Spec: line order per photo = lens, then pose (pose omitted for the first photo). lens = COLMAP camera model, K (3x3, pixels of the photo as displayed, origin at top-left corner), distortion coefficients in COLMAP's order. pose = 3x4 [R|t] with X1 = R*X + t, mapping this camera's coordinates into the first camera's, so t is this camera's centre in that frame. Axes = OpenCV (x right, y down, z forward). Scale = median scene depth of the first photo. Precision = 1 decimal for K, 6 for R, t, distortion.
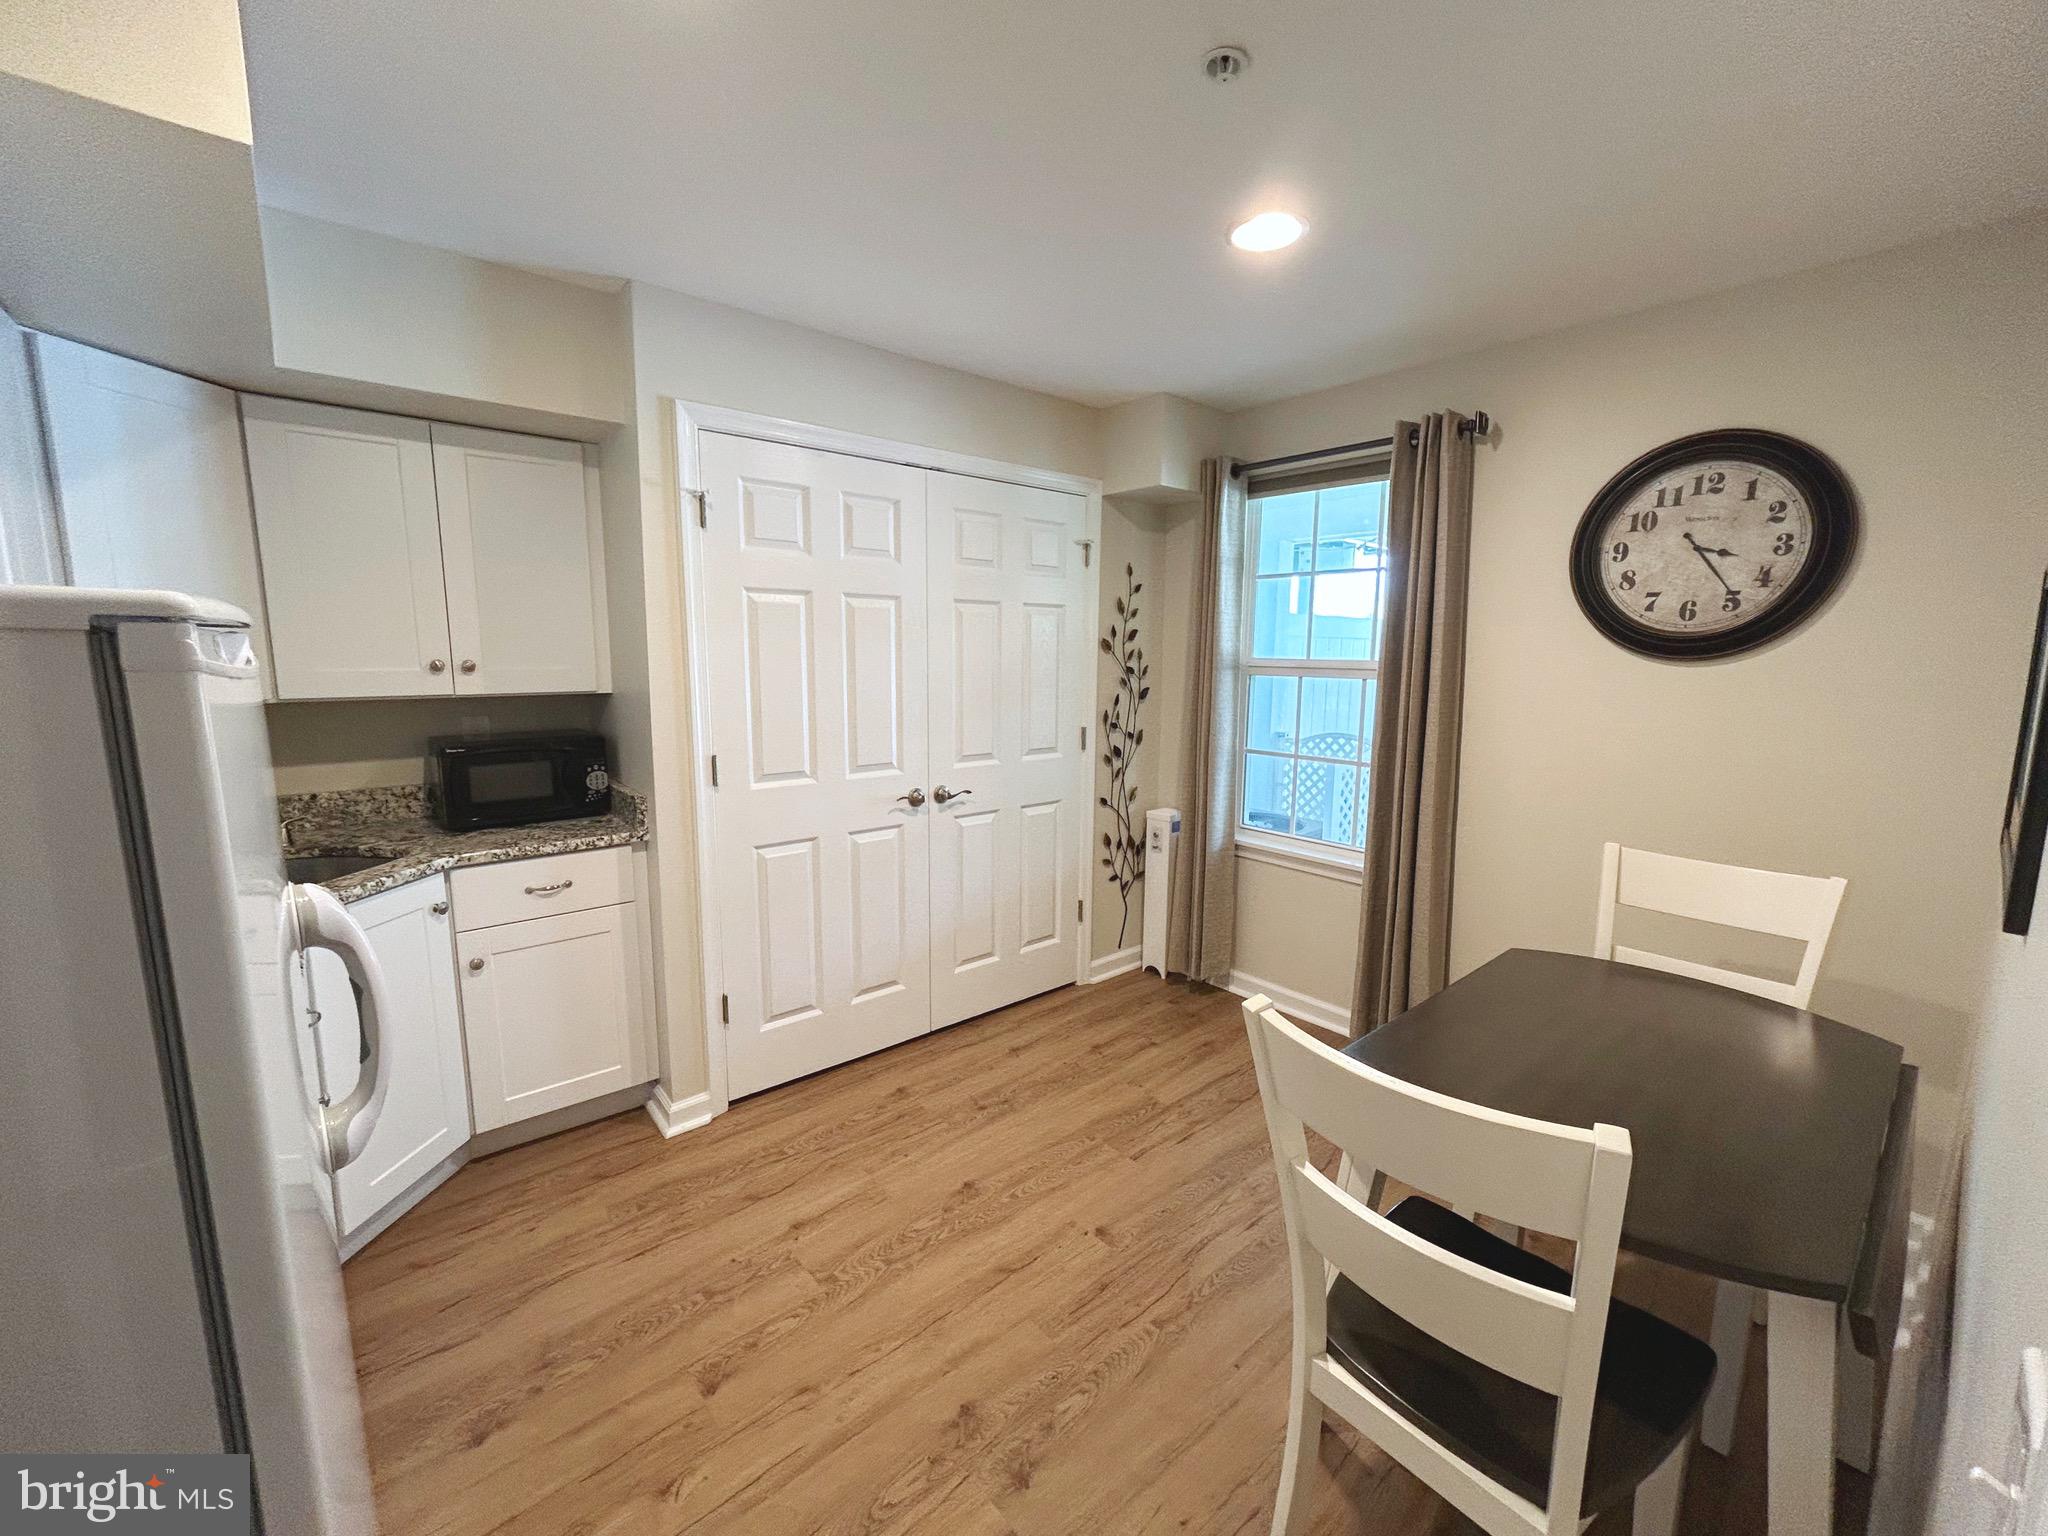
lens RADIAL K [[830.1, 0, 1034.0], [0, 830.1, 765.1], [0, 0, 1]] dist [-0.002157, 0.001449]
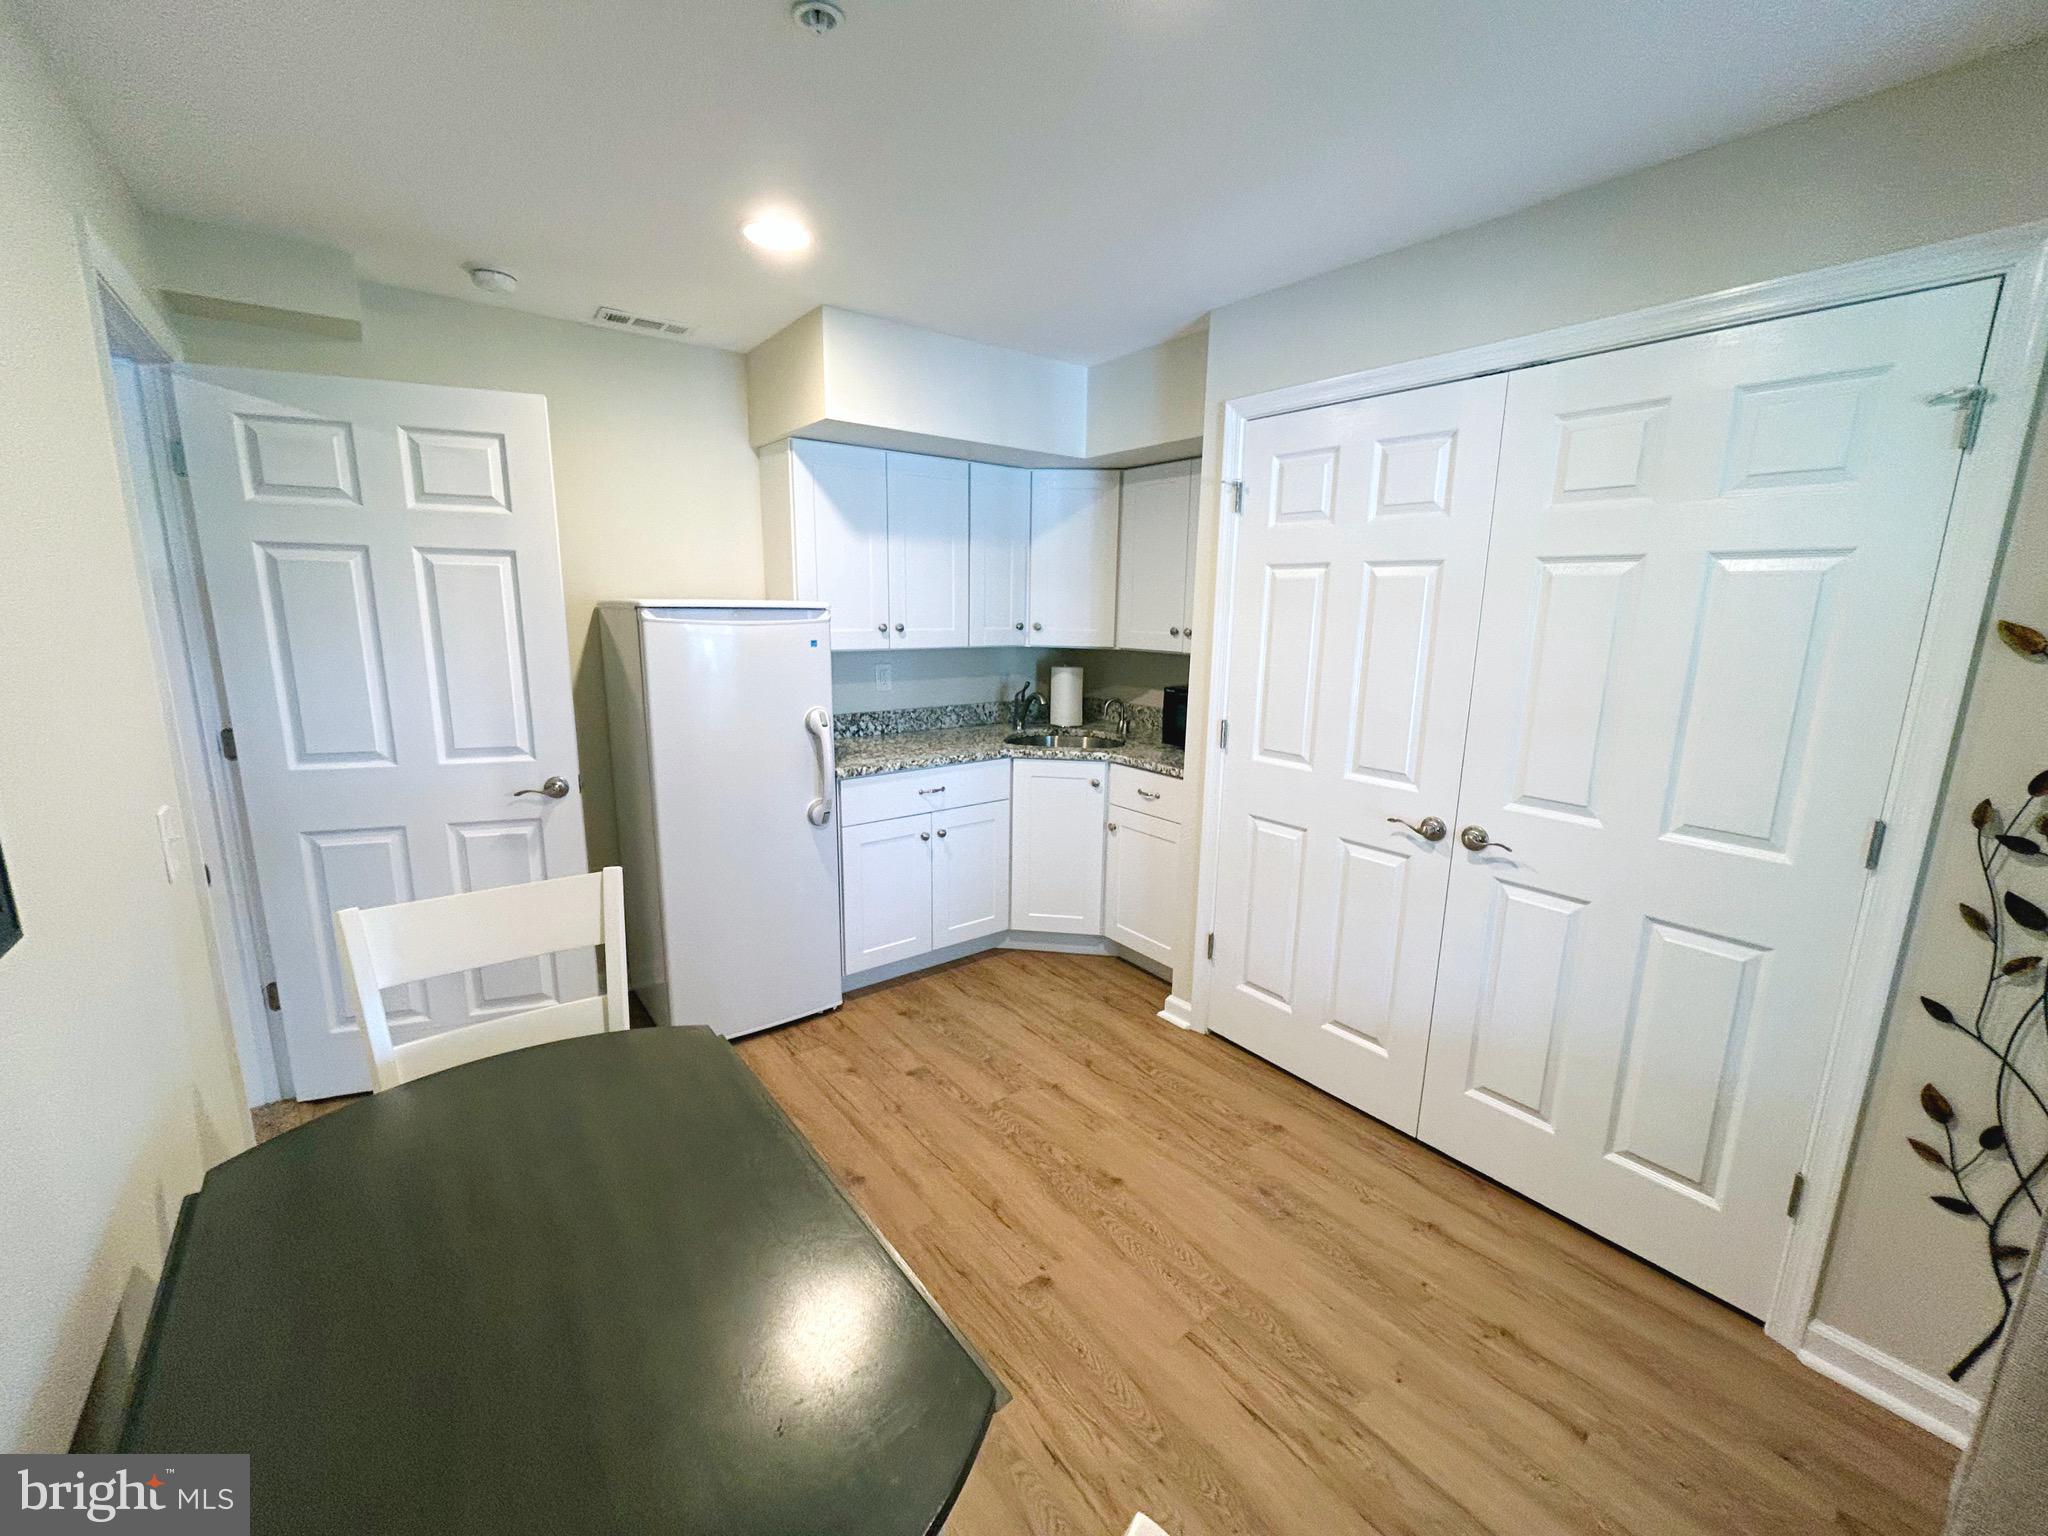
lens RADIAL K [[830.1, 0, 1036.5], [0, 830.1, 775.6], [0, 0, 1]] dist [-0.002157, 0.001449]
pose [[-0.045020, 0.193061, -0.980153, 0.668046], [-0.163788, 0.966445, 0.197884, -0.108178], [0.985468, 0.169446, -0.011888, 0.716998]]
